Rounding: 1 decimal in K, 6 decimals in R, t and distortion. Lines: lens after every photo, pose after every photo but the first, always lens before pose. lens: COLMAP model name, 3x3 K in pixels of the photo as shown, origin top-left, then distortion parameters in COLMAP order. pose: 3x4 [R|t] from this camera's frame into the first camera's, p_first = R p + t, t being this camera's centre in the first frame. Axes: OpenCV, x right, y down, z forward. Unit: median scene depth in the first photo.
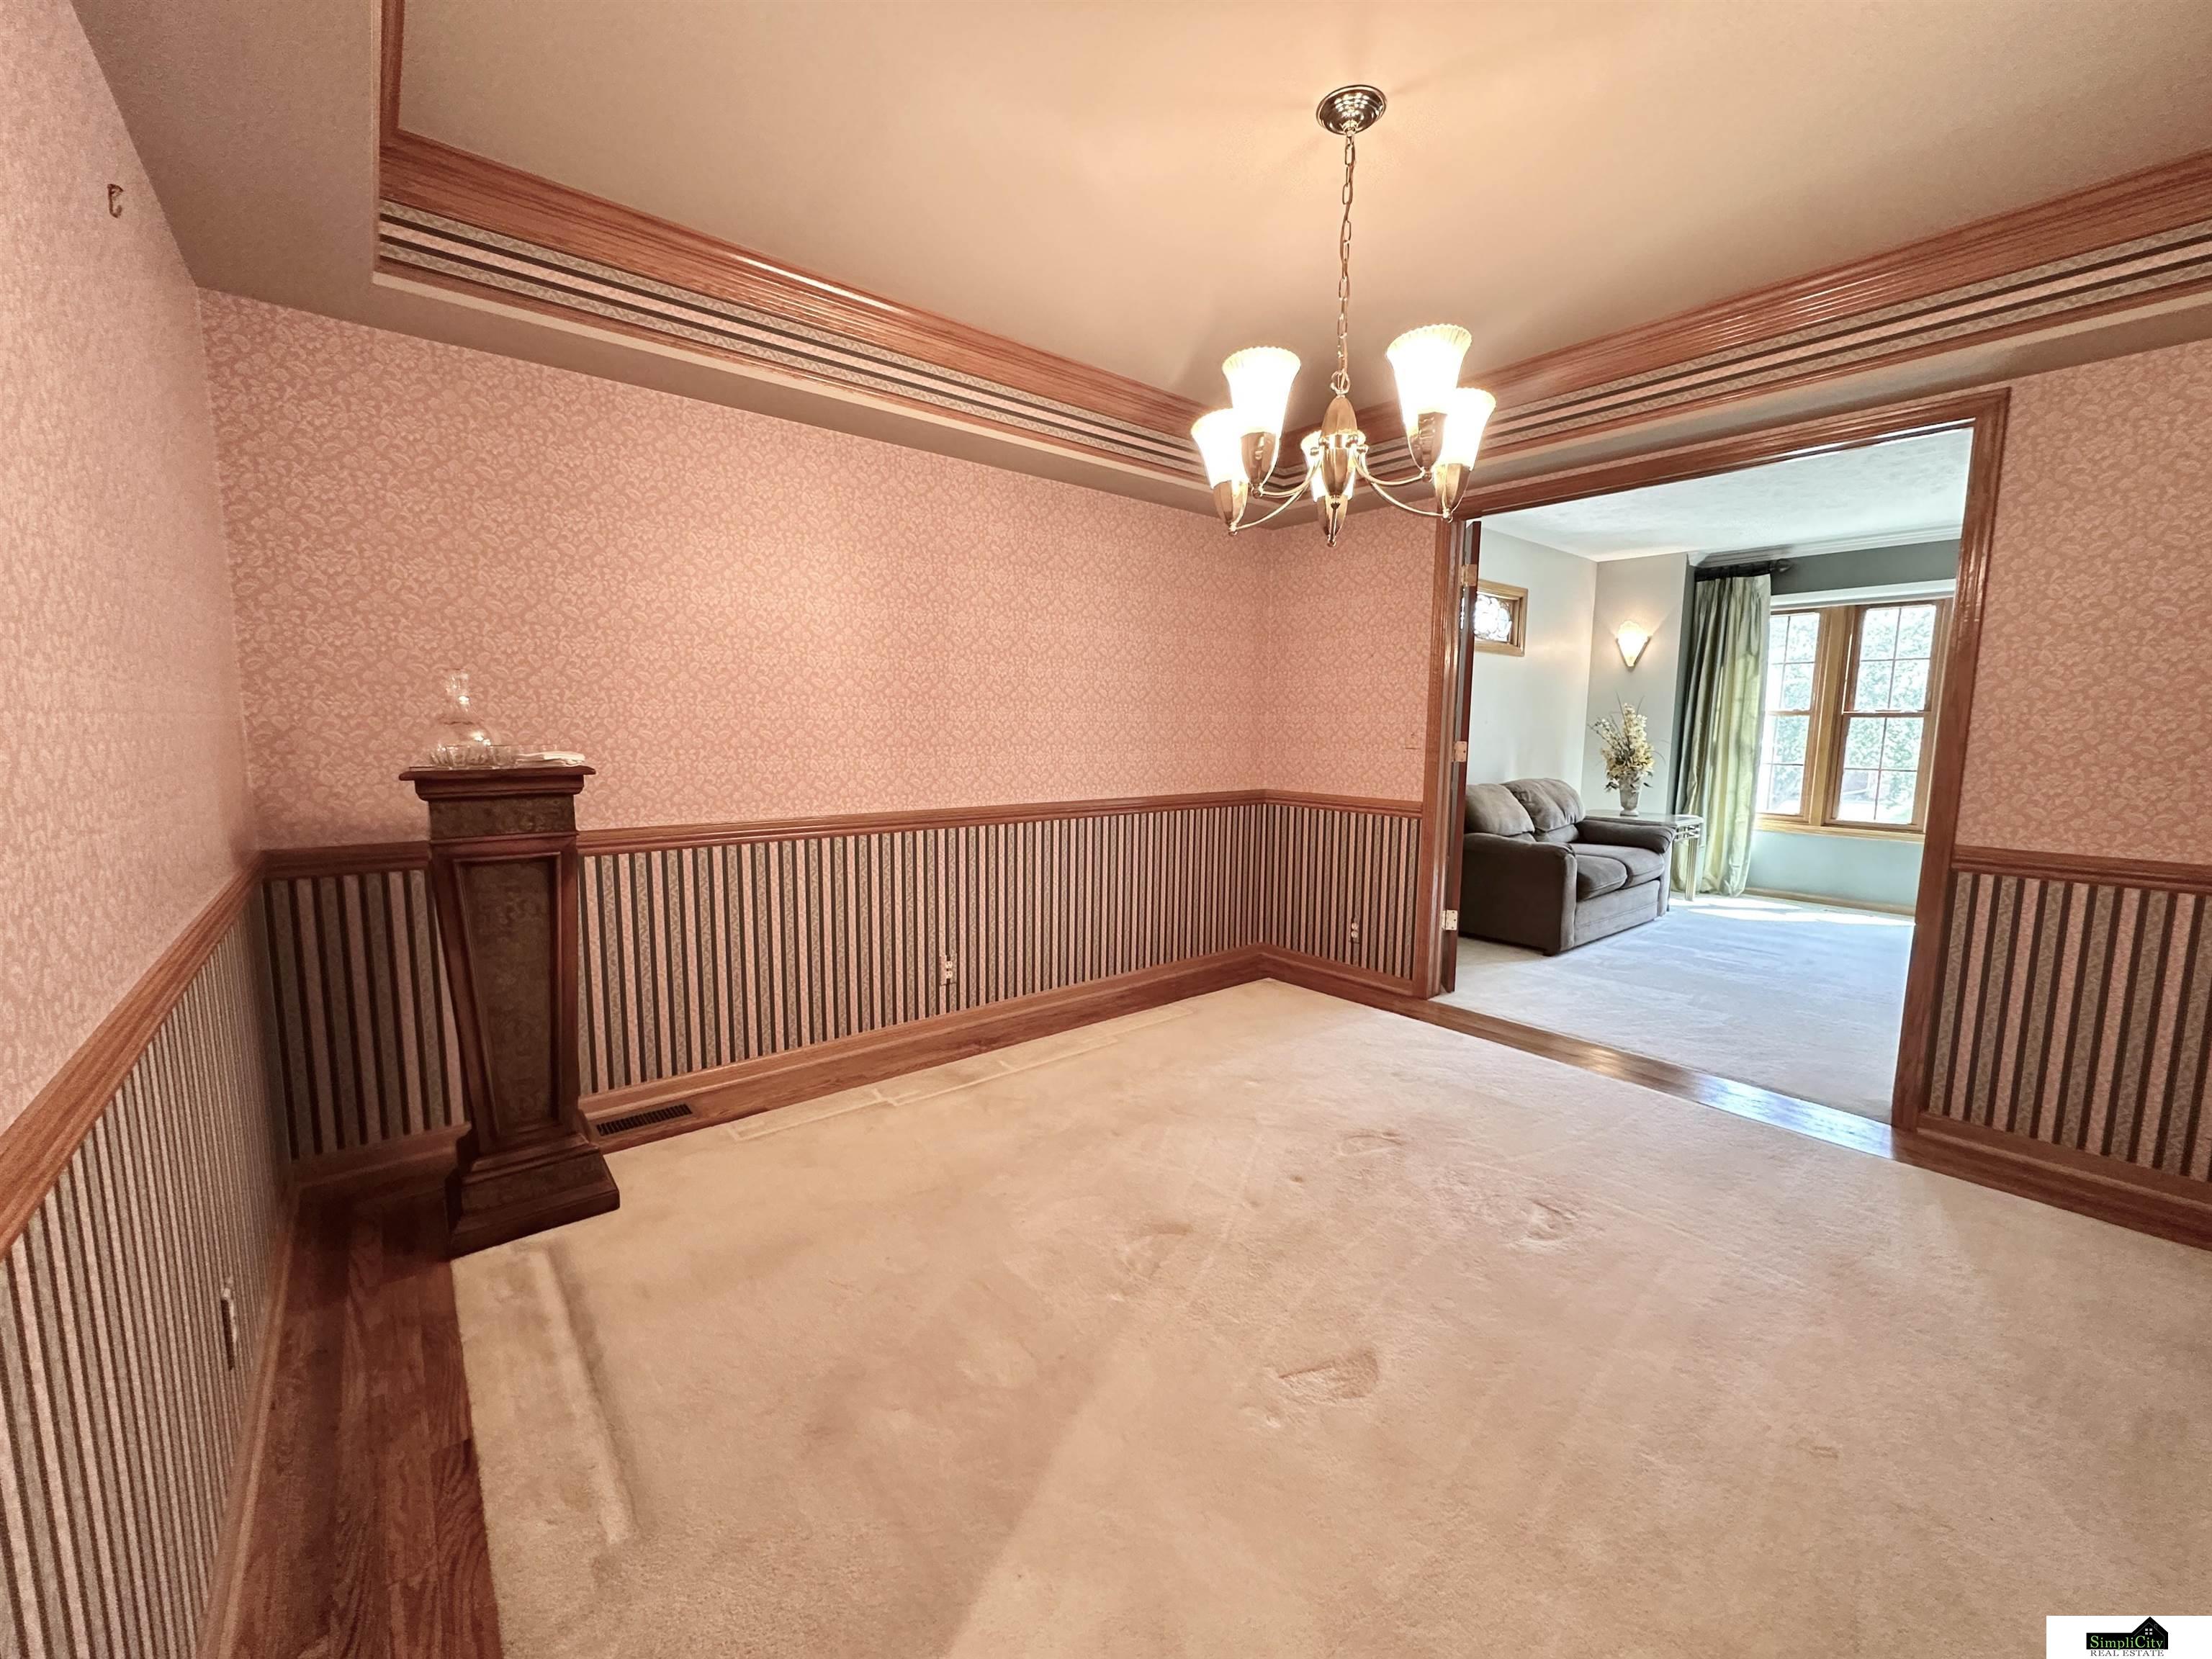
lens RADIAL K [[876.5, 0, 1102.9], [0, 876.5, 828.9], [0, 0, 1]] dist [-0.002628, 0.000278]
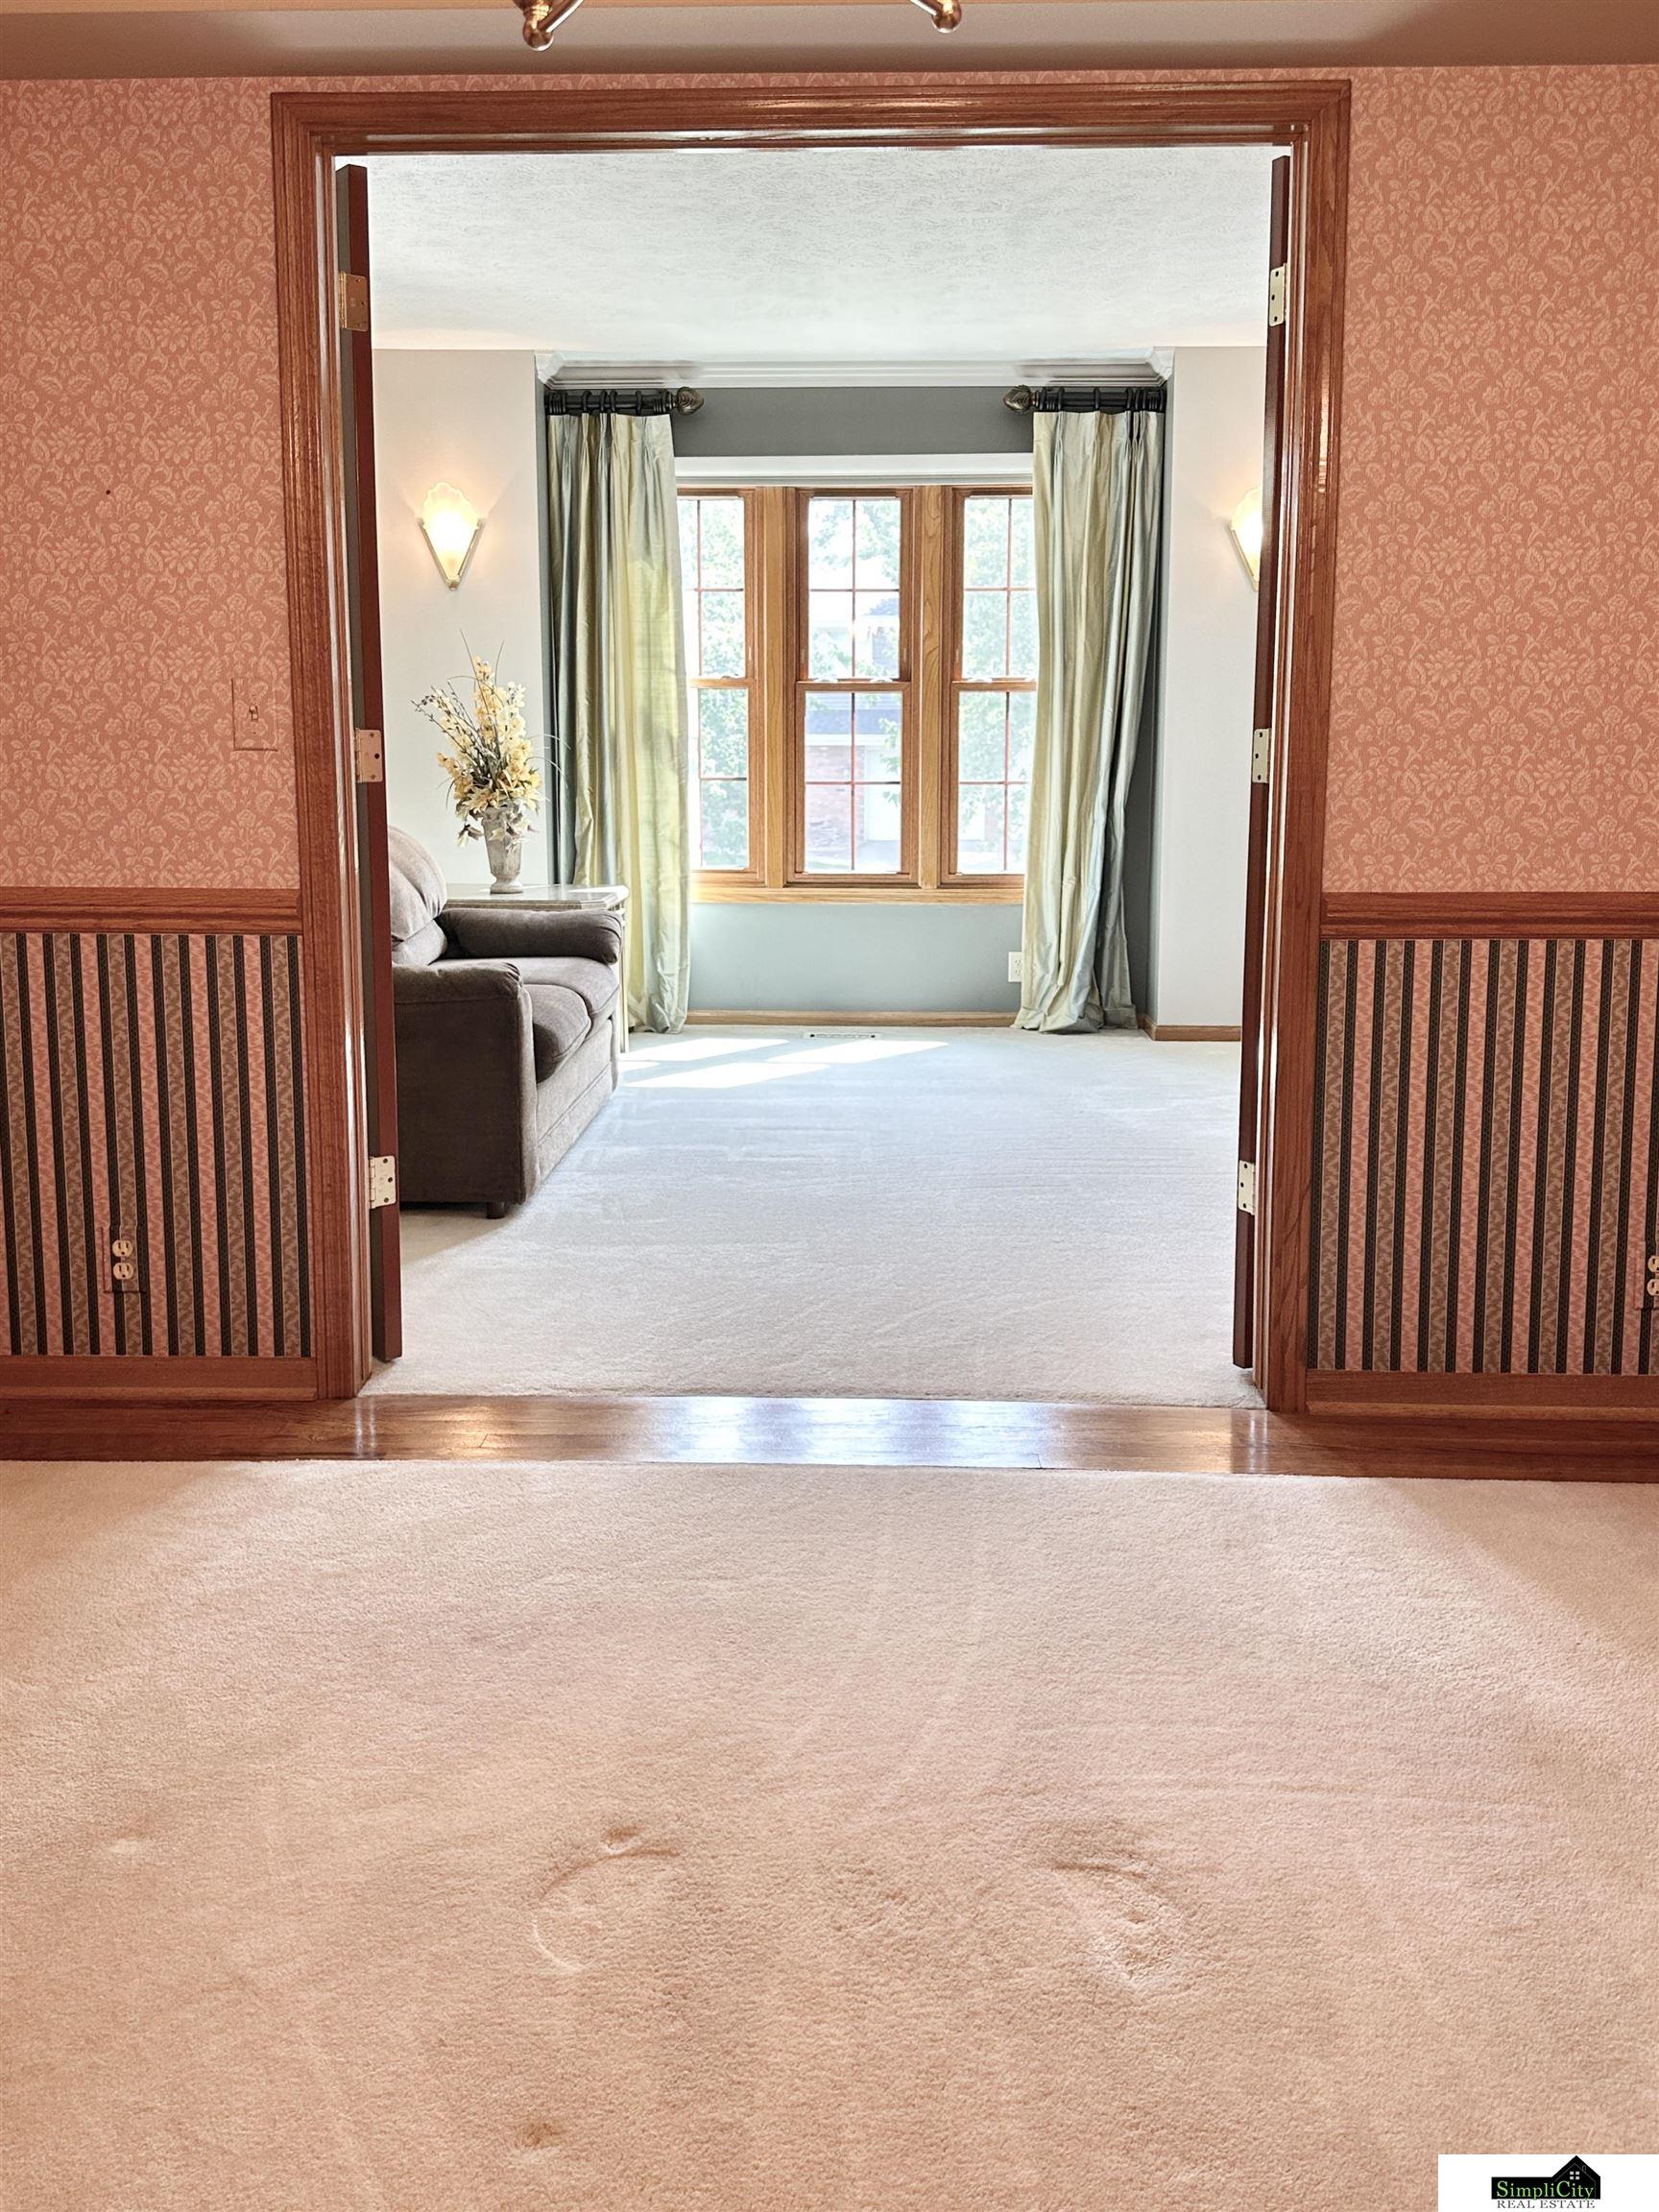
lens RADIAL K [[1930.8, 0, 830.0], [0, 1930.8, 952.6], [0, 0, 1]] dist [0.051937, -0.005573]
pose [[0.657849, -0.093393, 0.747337, -0.114332], [0.093795, 0.994716, 0.041744, -0.016583], [-0.747286, 0.042635, 0.663133, 0.268333]]
